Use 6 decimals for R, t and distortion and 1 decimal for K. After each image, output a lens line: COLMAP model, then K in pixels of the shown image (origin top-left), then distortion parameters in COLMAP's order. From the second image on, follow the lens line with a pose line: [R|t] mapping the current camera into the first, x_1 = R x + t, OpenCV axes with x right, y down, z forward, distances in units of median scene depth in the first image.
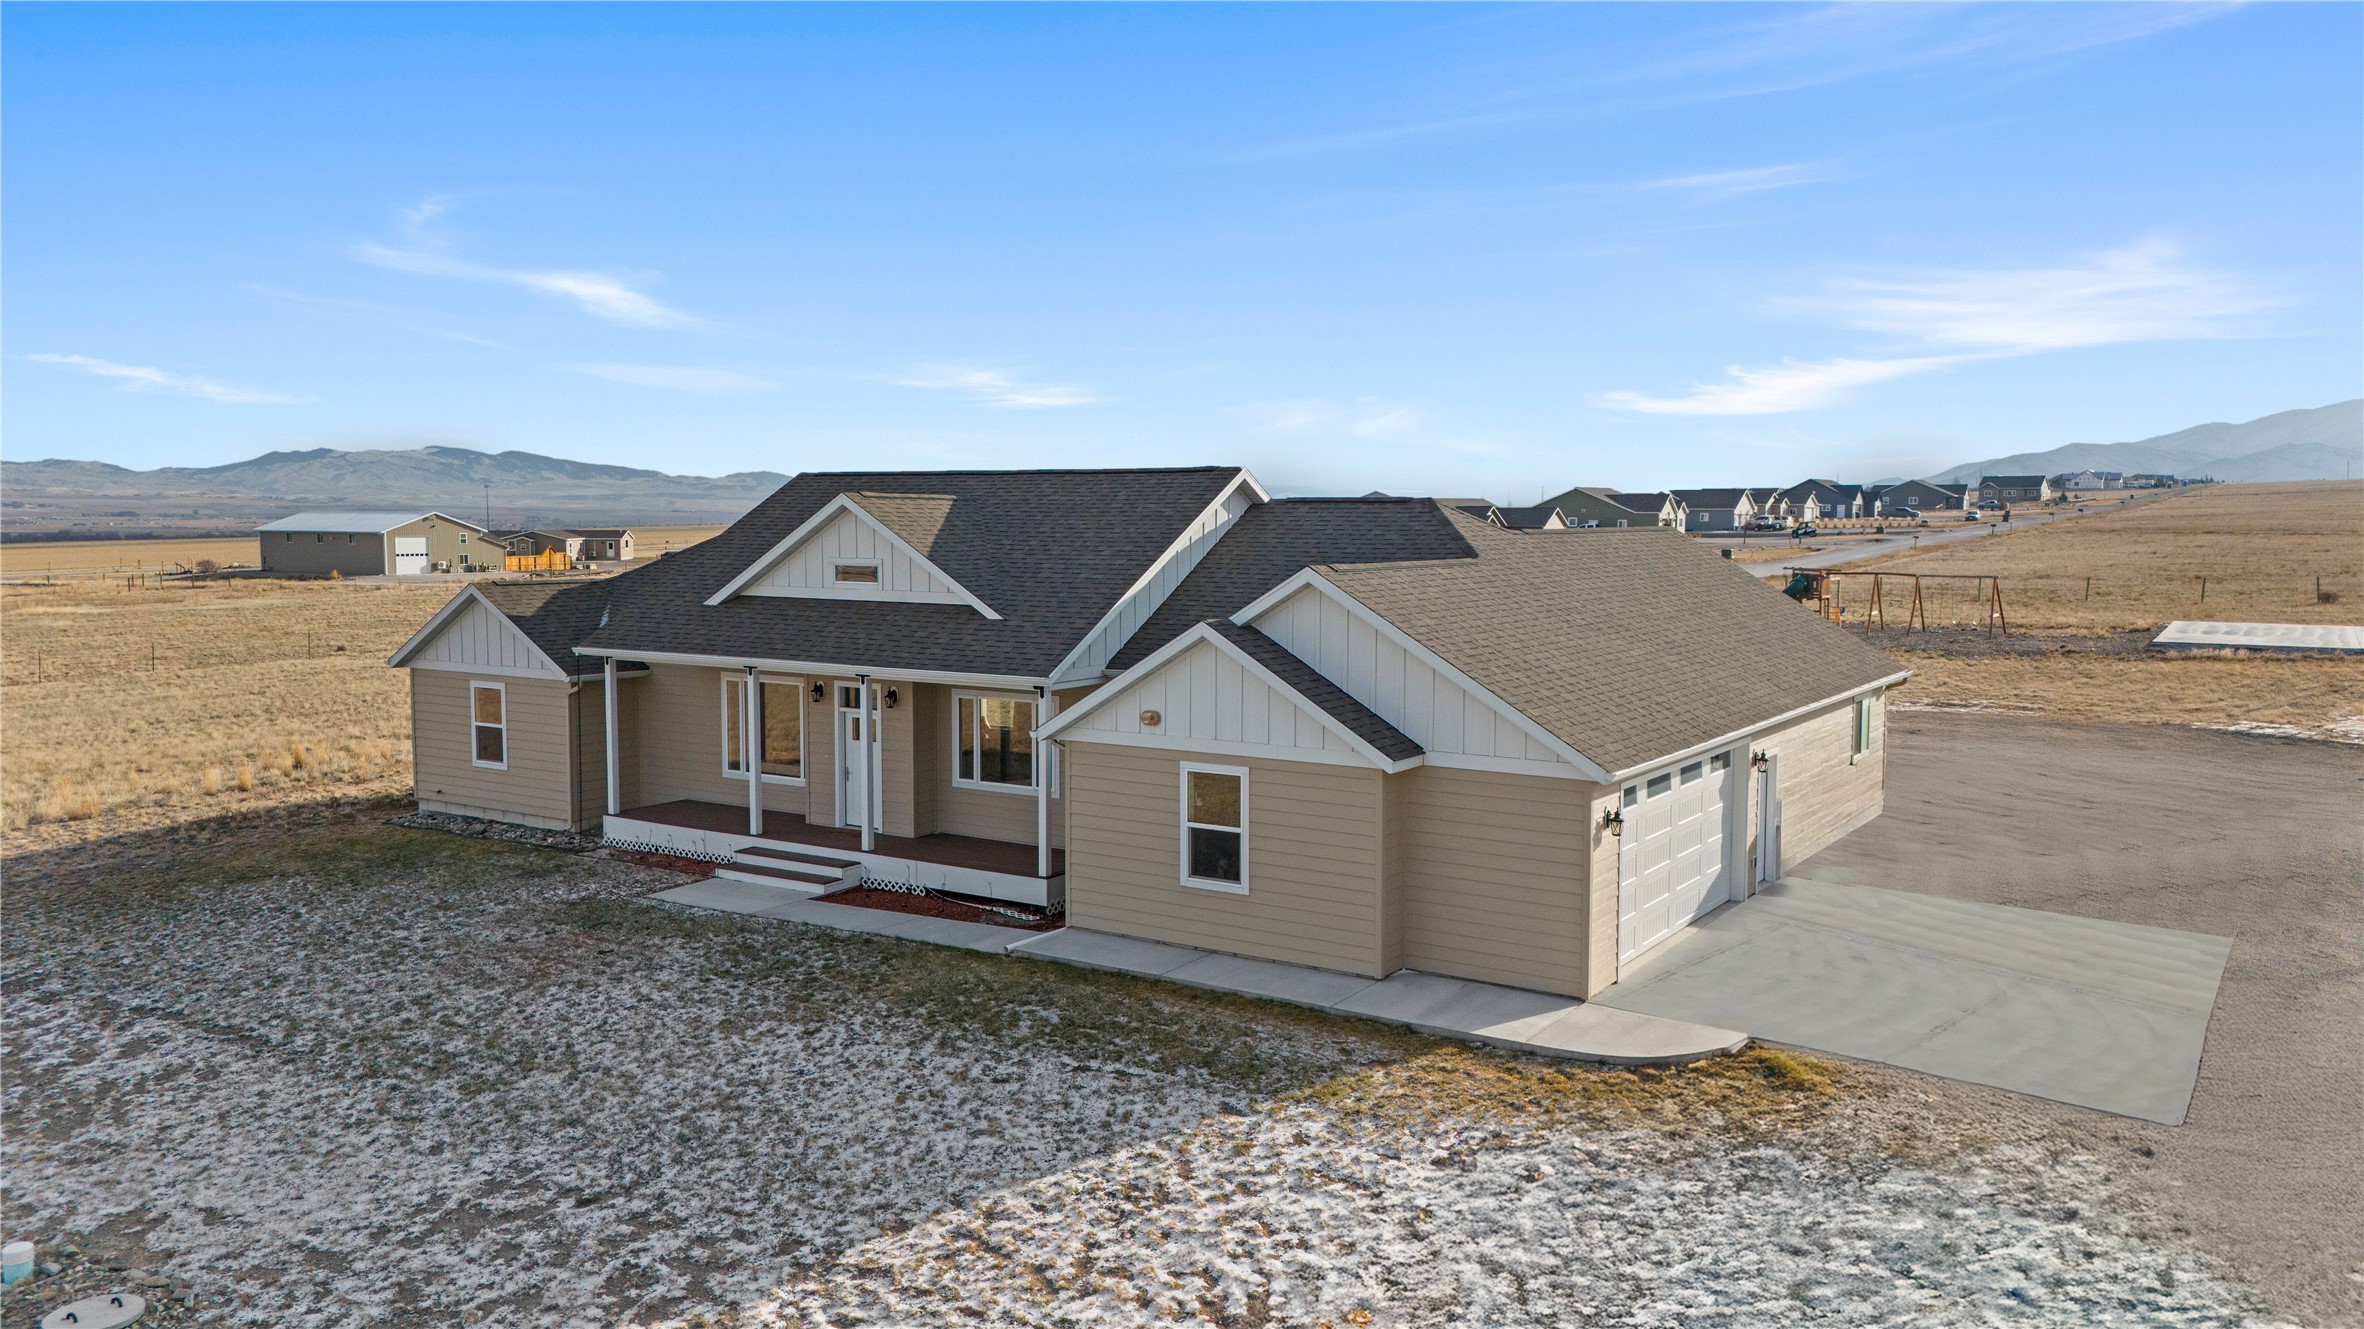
lens RADIAL K [[1727.5, 0, 1185.5], [0, 1727.5, 656.0], [0, 0, 1]] dist [0.069448, -0.057822]
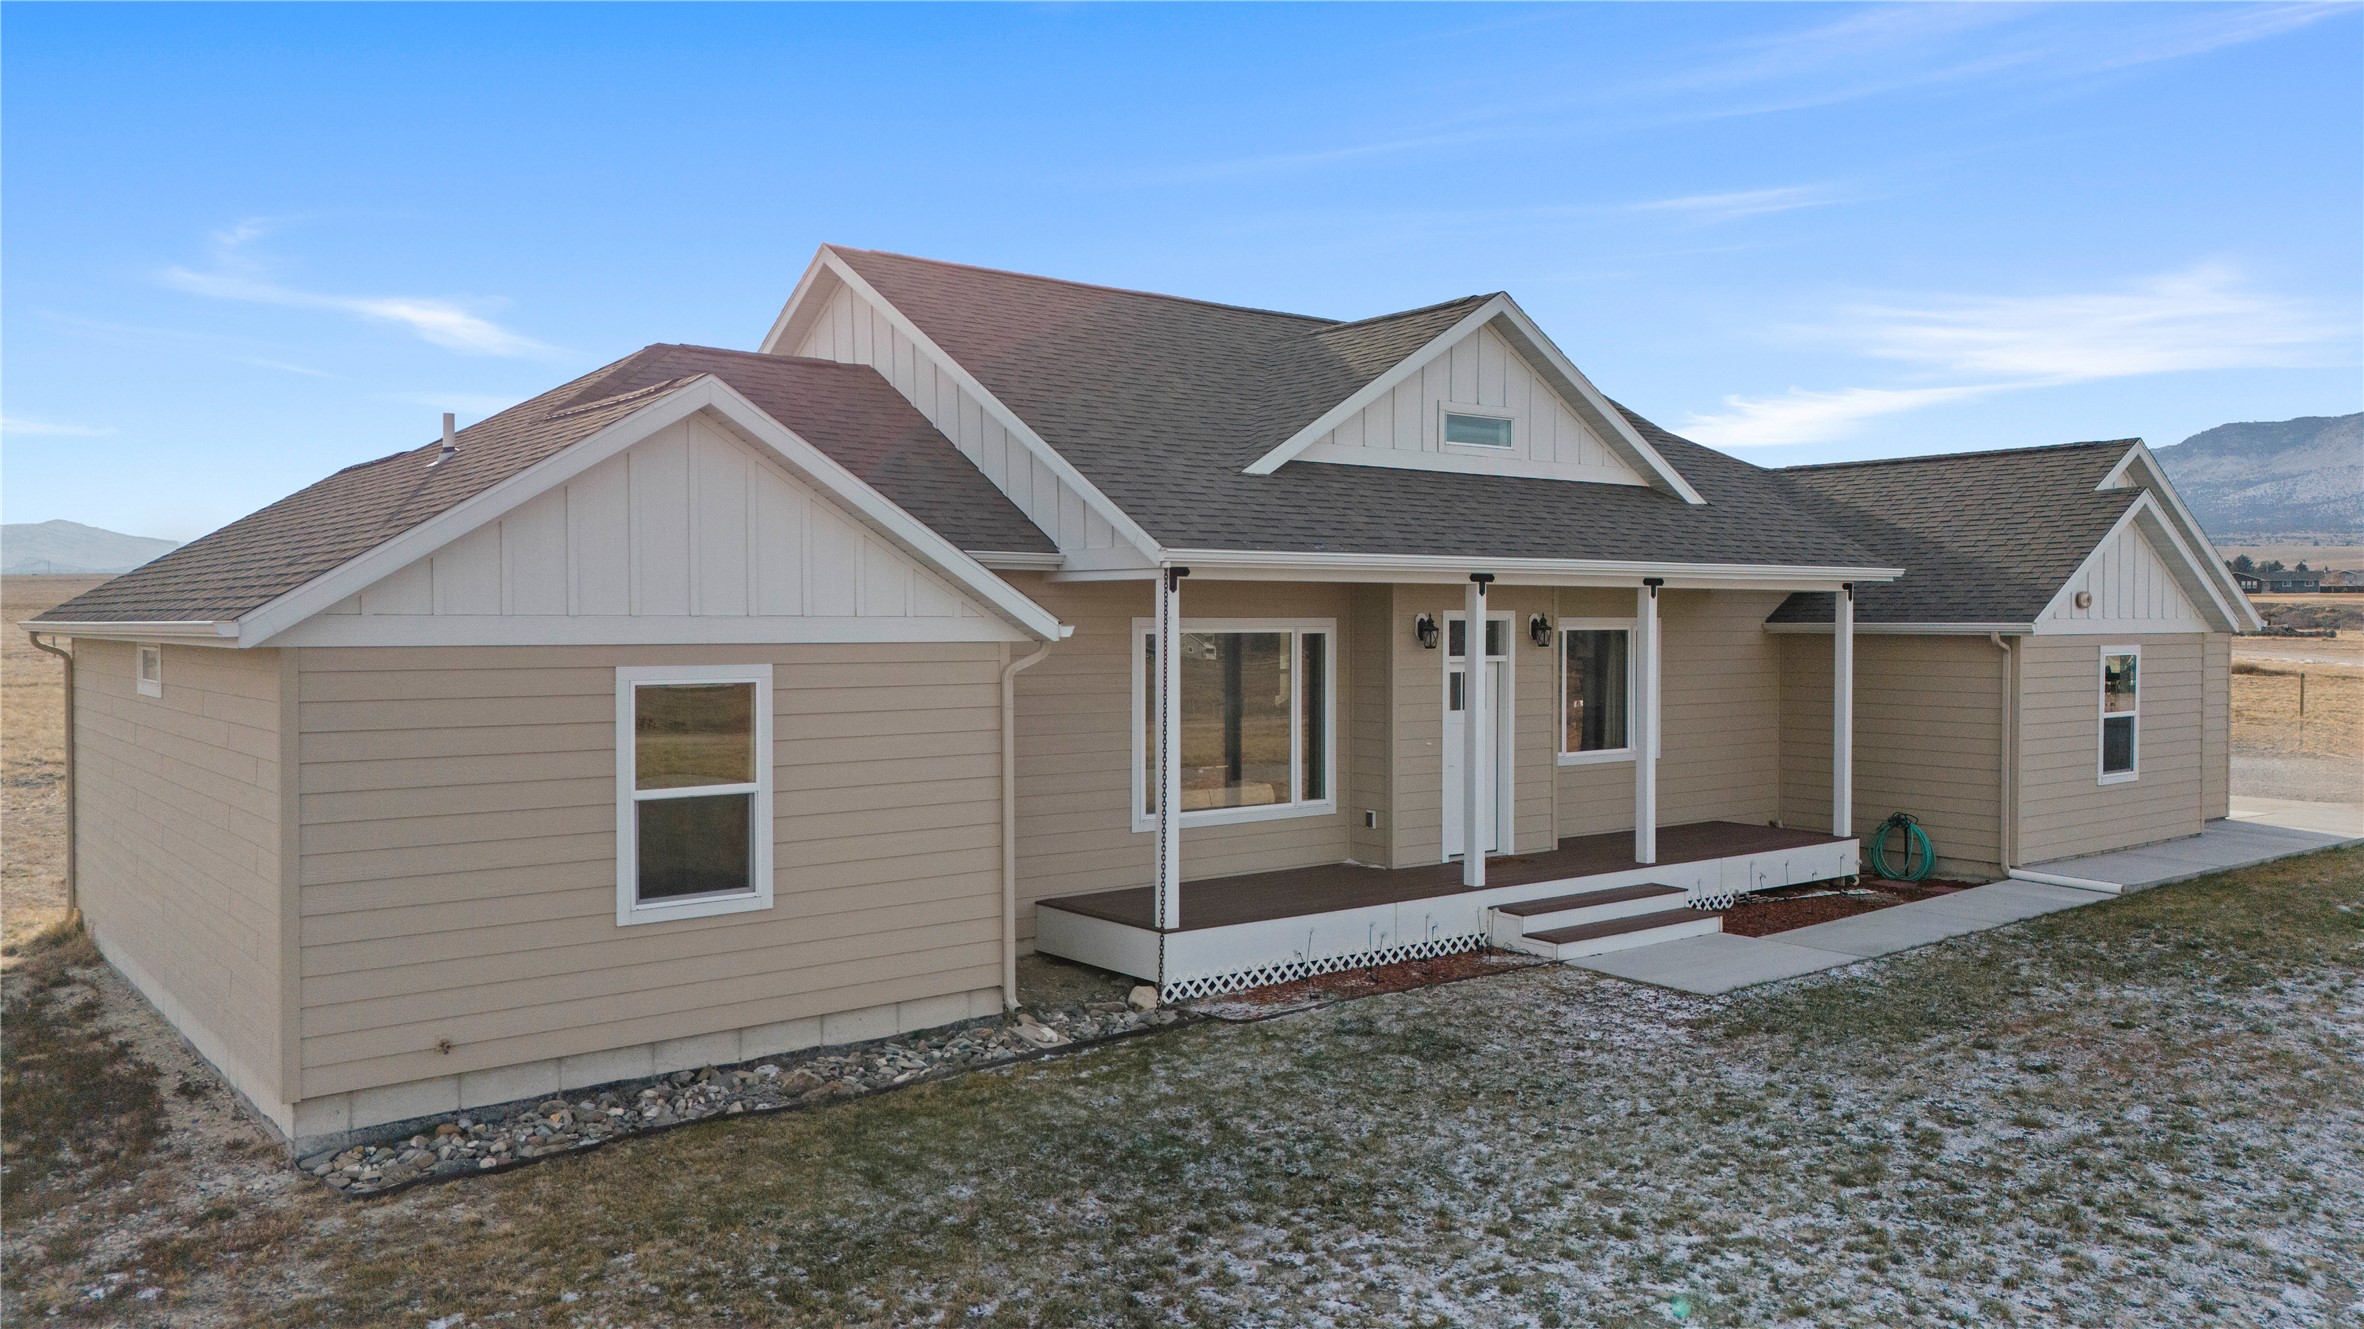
lens RADIAL K [[1727.5, 0, 1178.8], [0, 1727.5, 665.0], [0, 0, 1]] dist [0.069448, -0.057822]
pose [[0.310034, -0.026417, 0.950358, -1.040220], [0.077419, 0.996996, 0.002457, 0.031834], [-0.947568, 0.072814, 0.311148, 1.193747]]
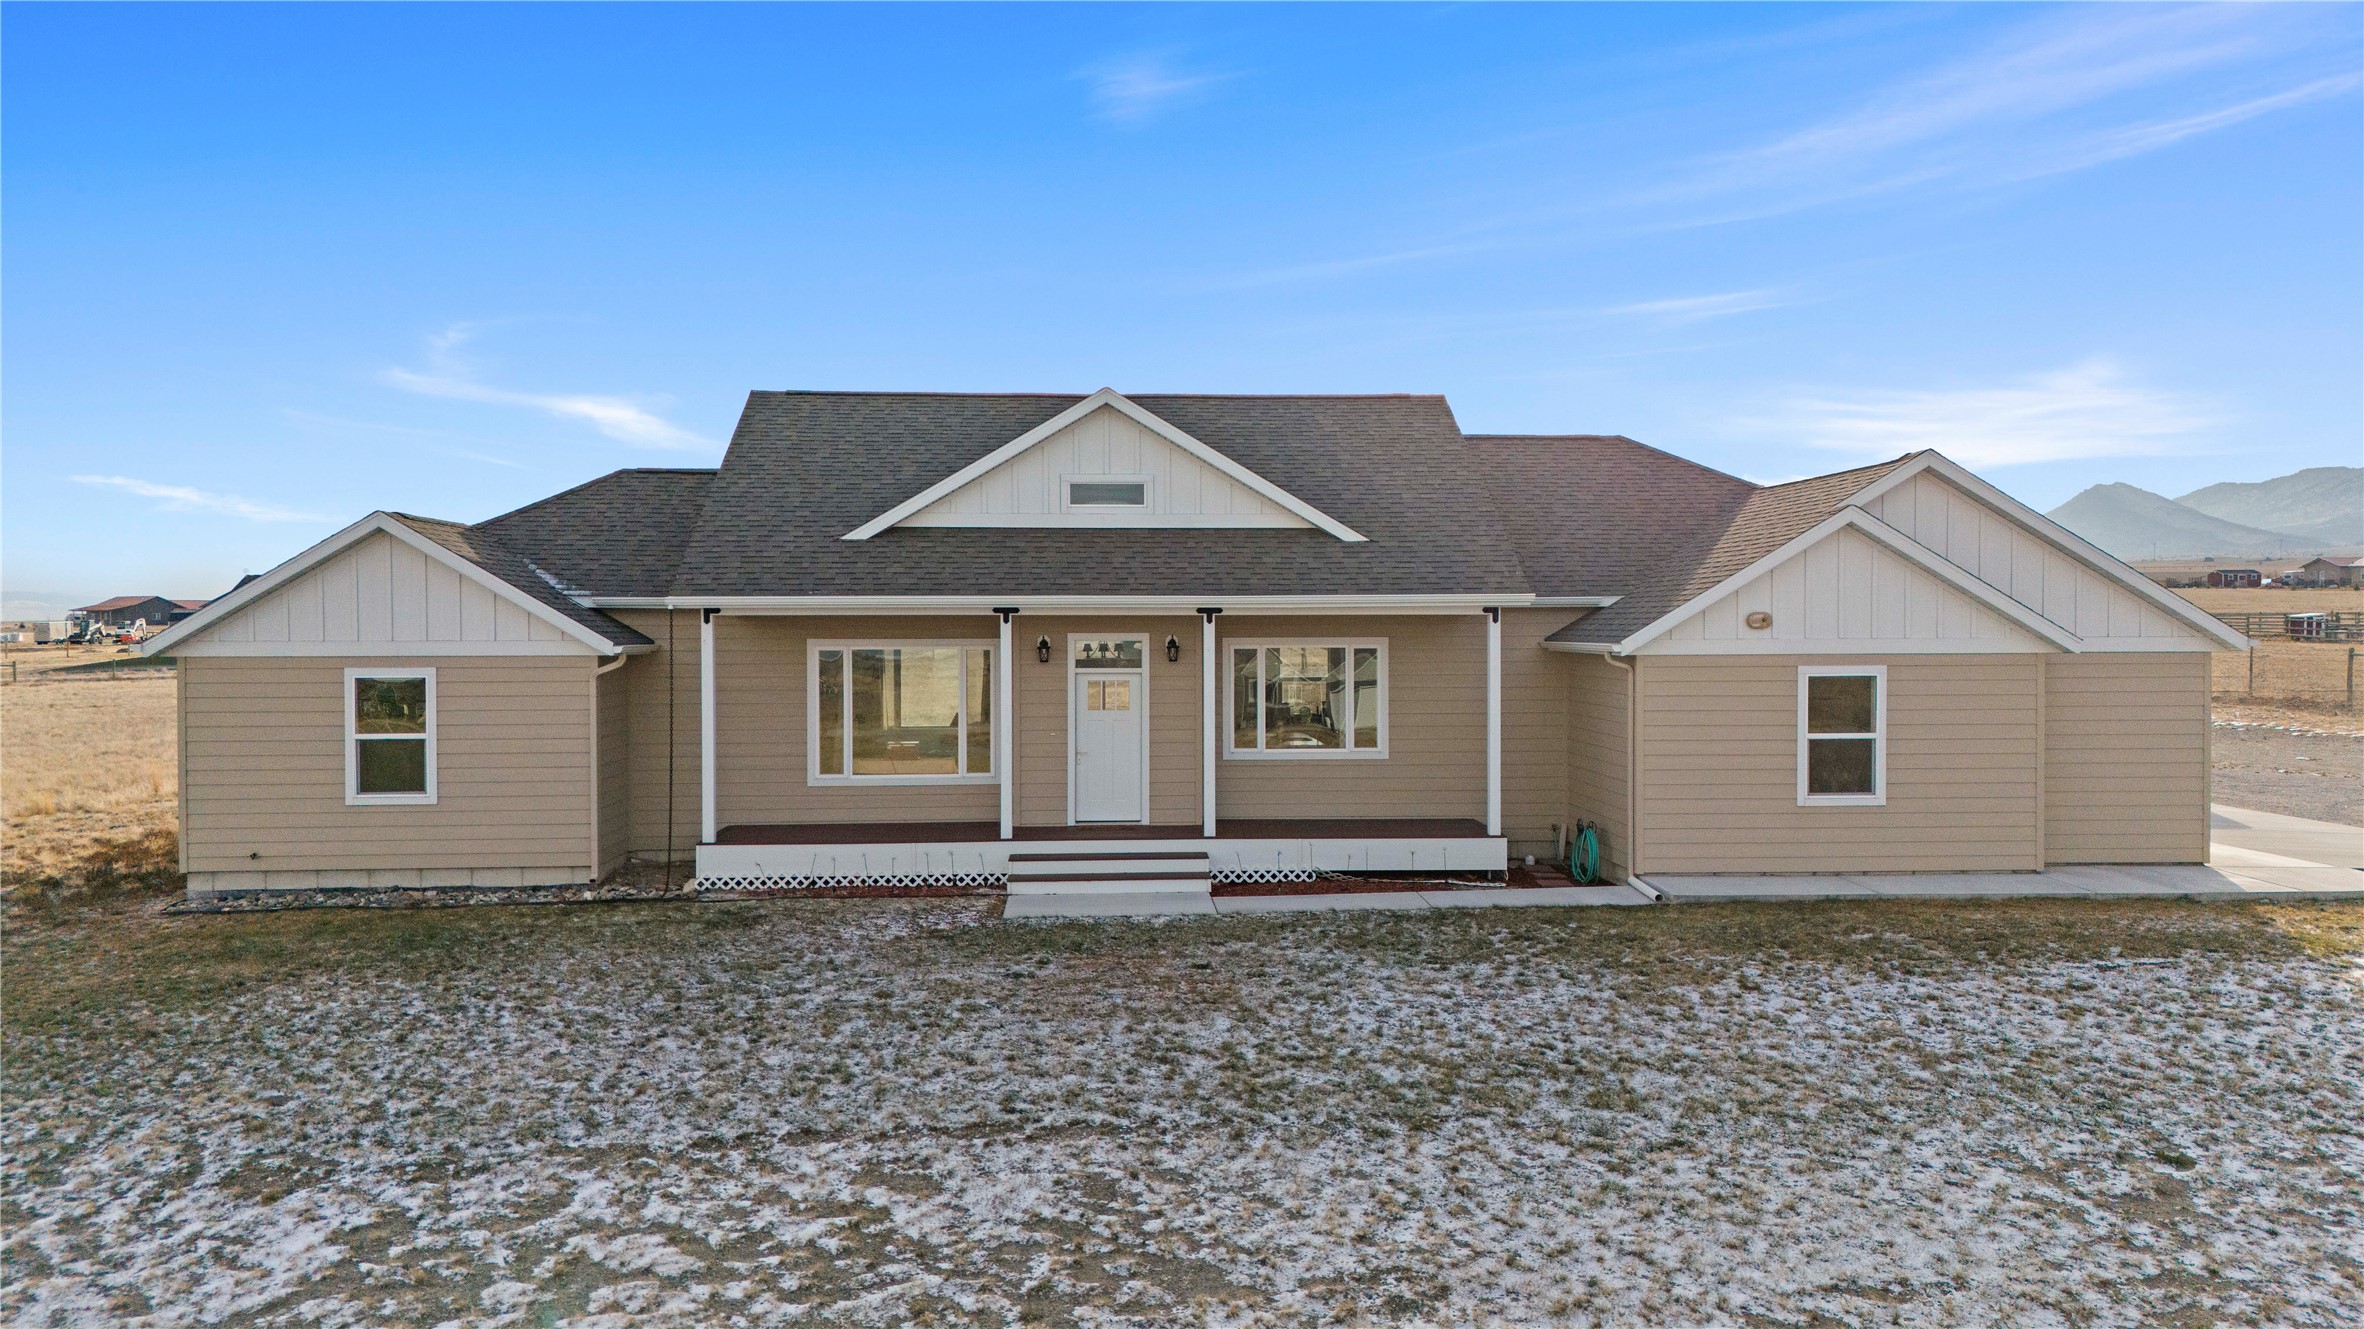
lens RADIAL K [[1727.5, 0, 1184.4], [0, 1727.5, 667.7], [0, 0, 1]] dist [0.069448, -0.057822]
pose [[0.802065, -0.018509, 0.596950, -0.817592], [0.052214, 0.997866, -0.039216, 0.081954], [-0.594950, 0.062623, 0.801320, 0.469197]]
